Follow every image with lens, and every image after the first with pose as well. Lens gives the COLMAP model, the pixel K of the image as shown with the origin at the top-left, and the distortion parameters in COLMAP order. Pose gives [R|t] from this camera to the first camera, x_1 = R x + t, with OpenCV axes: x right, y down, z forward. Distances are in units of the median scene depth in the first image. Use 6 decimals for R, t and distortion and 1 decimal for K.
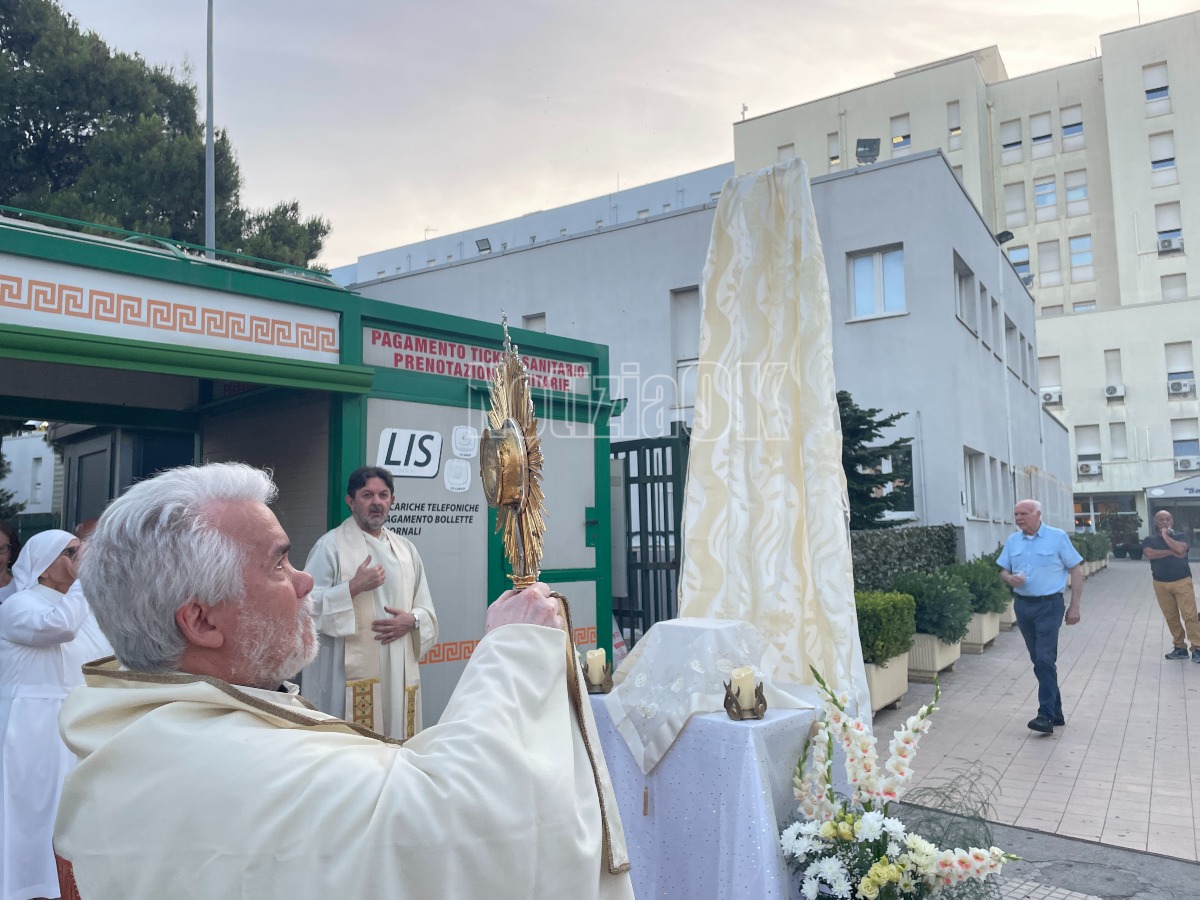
lens RADIAL K [[900.7, 0, 586.2], [0, 900.7, 454.9], [0, 0, 1]] dist [0.089032, -0.113382]
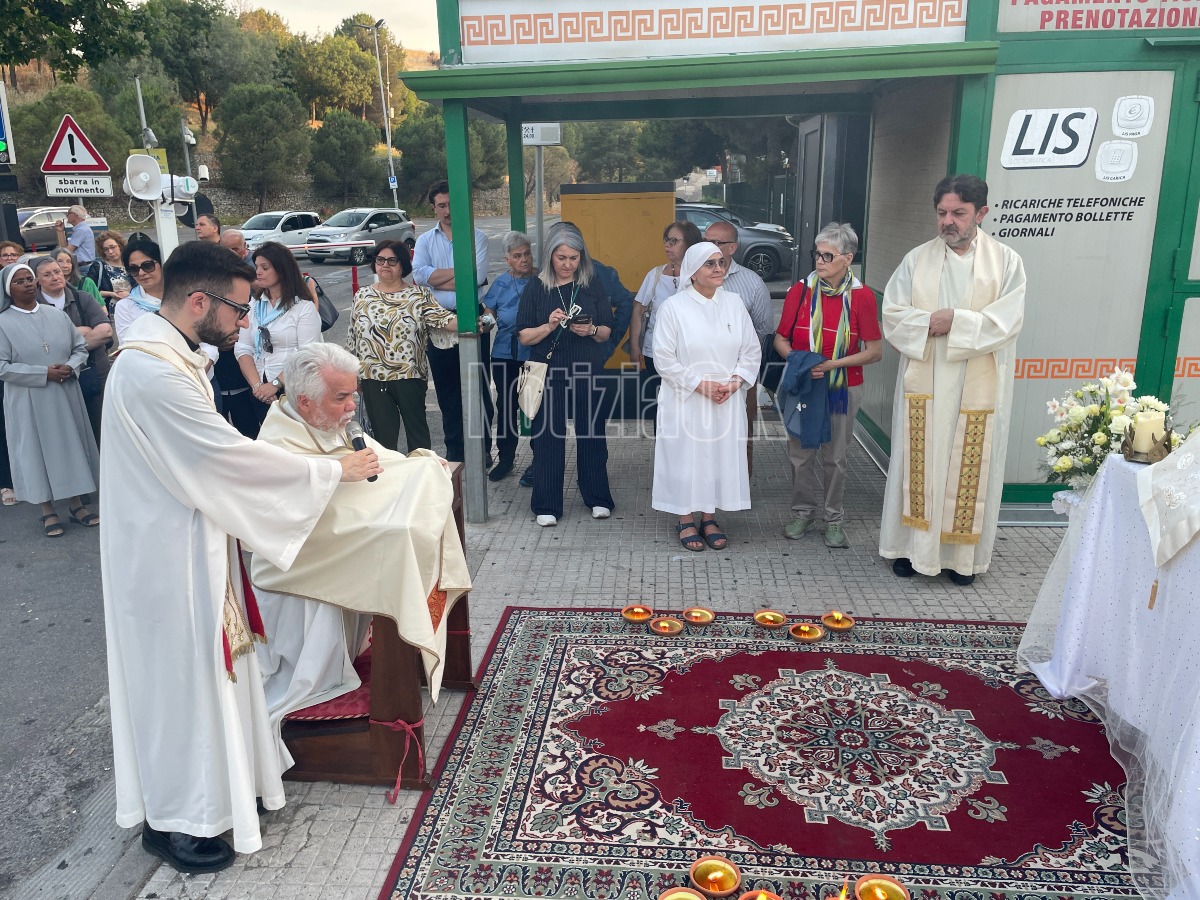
lens RADIAL K [[900.7, 0, 590.4], [0, 900.7, 442.8], [0, 0, 1]] dist [0.089032, -0.113382]
pose [[0.668586, 0.195980, -0.717345, 0.191316], [0.082018, 0.939328, 0.333070, -0.055187], [0.739098, -0.281521, 0.611948, 0.072638]]
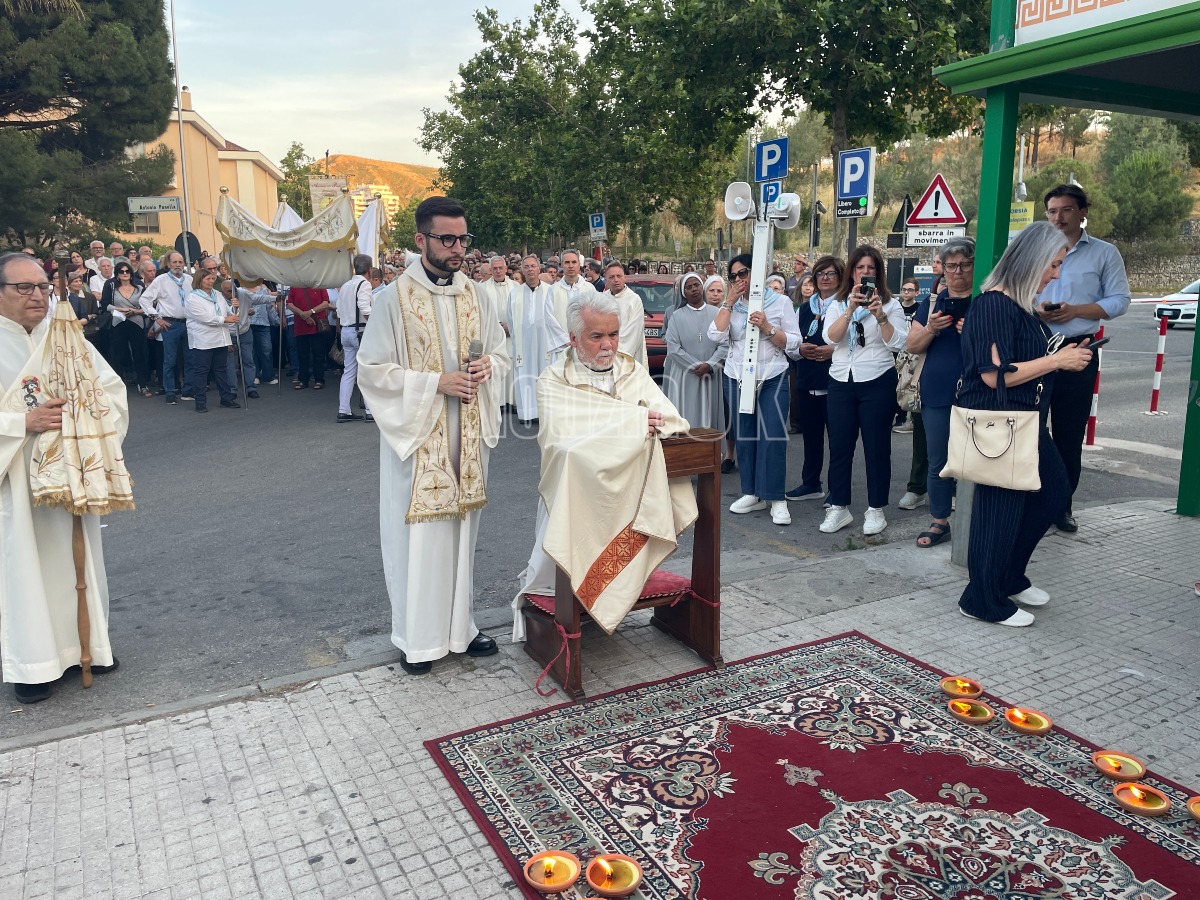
lens RADIAL K [[900.7, 0, 609.7], [0, 900.7, 437.4], [0, 0, 1]] dist [0.089032, -0.113382]
pose [[-0.237411, 0.182590, -0.954095, 0.309139], [0.097733, 0.981682, 0.163550, 0.052395], [0.966480, -0.054418, -0.250907, 0.470428]]
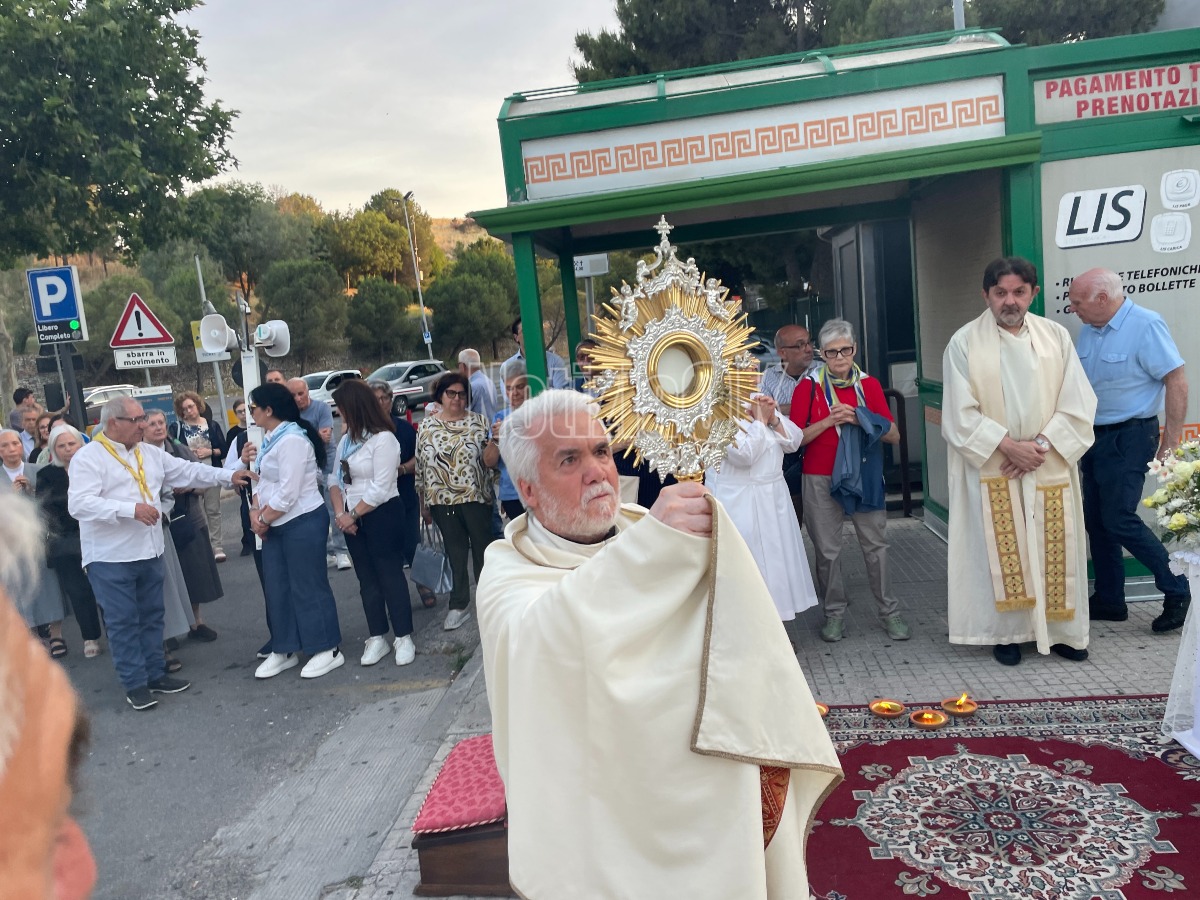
lens RADIAL K [[900.7, 0, 588.2], [0, 900.7, 457.2], [0, 0, 1]] dist [0.089032, -0.113382]
pose [[0.646396, 0.047744, -0.761507, 0.171771], [0.162890, 0.966397, 0.198856, -0.034036], [0.745412, -0.252582, 0.616898, 0.022461]]
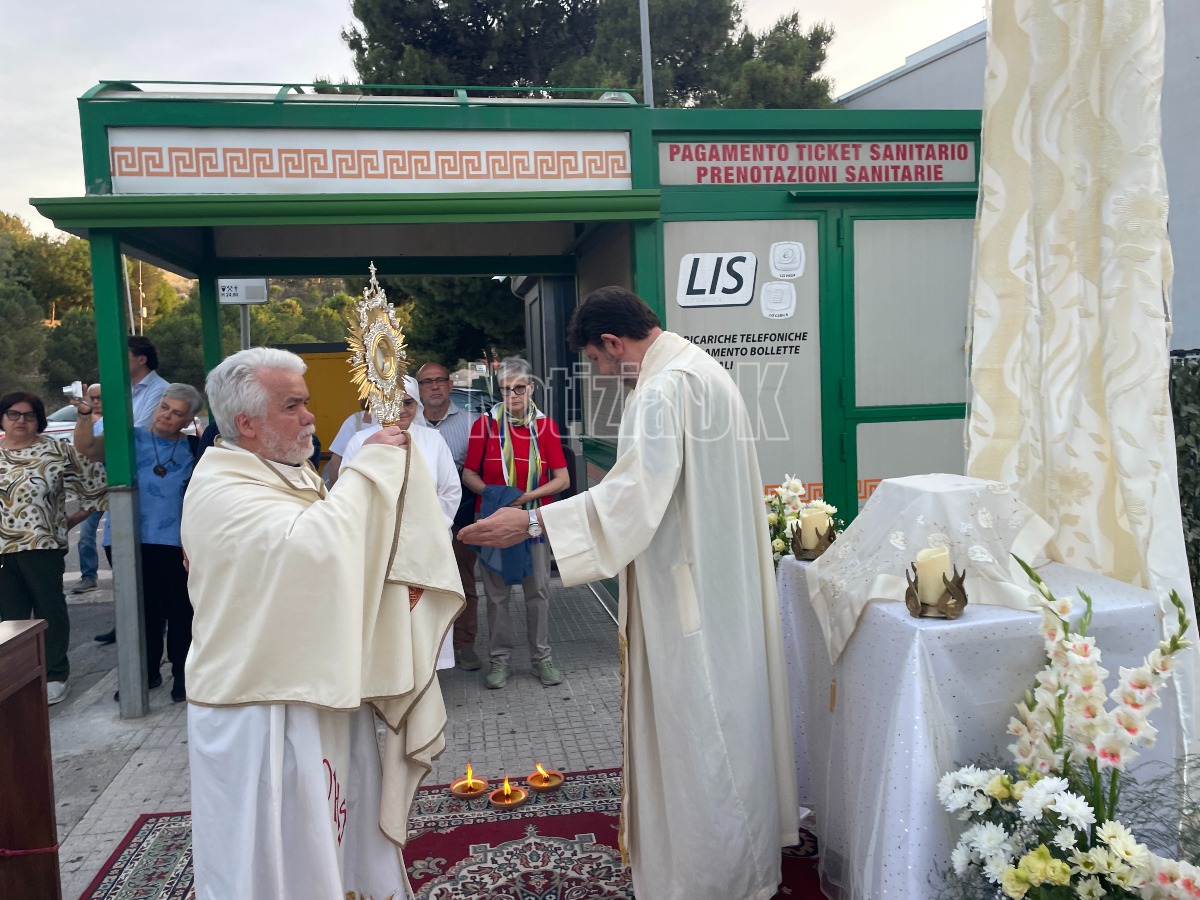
lens RADIAL K [[900.7, 0, 586.6], [0, 900.7, 441.8], [0, 0, 1]] dist [0.089032, -0.113382]
pose [[0.826195, 0.018725, -0.563073, 0.210389], [0.079081, 0.985698, 0.148813, 0.013272], [0.557807, -0.167477, 0.812898, 0.163497]]
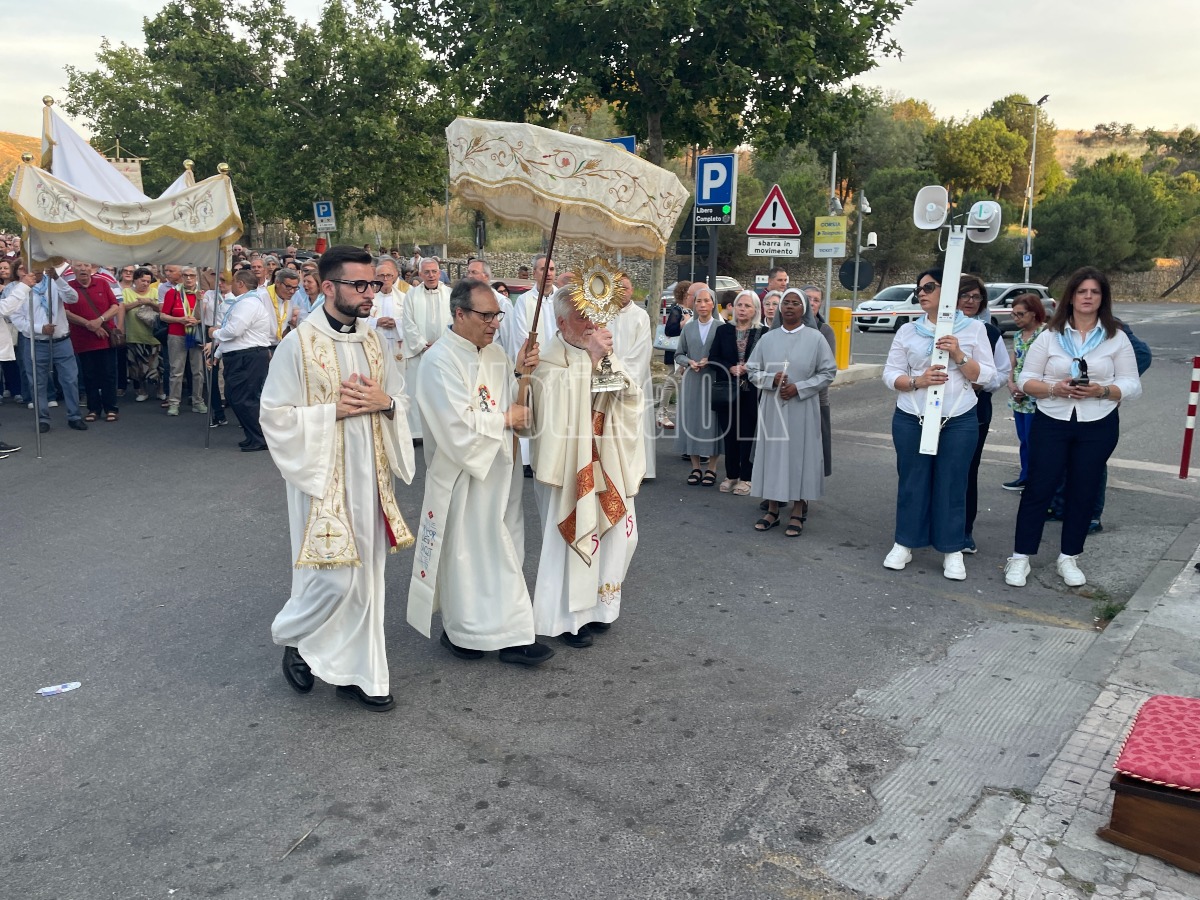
lens RADIAL K [[900.7, 0, 612.6], [0, 900.7, 450.3], [0, 0, 1]] dist [0.089032, -0.113382]
pose [[0.124526, 0.202246, -0.971385, 0.103392], [0.075113, 0.974275, 0.212477, -0.016090], [0.989369, -0.099422, 0.106131, -0.077023]]
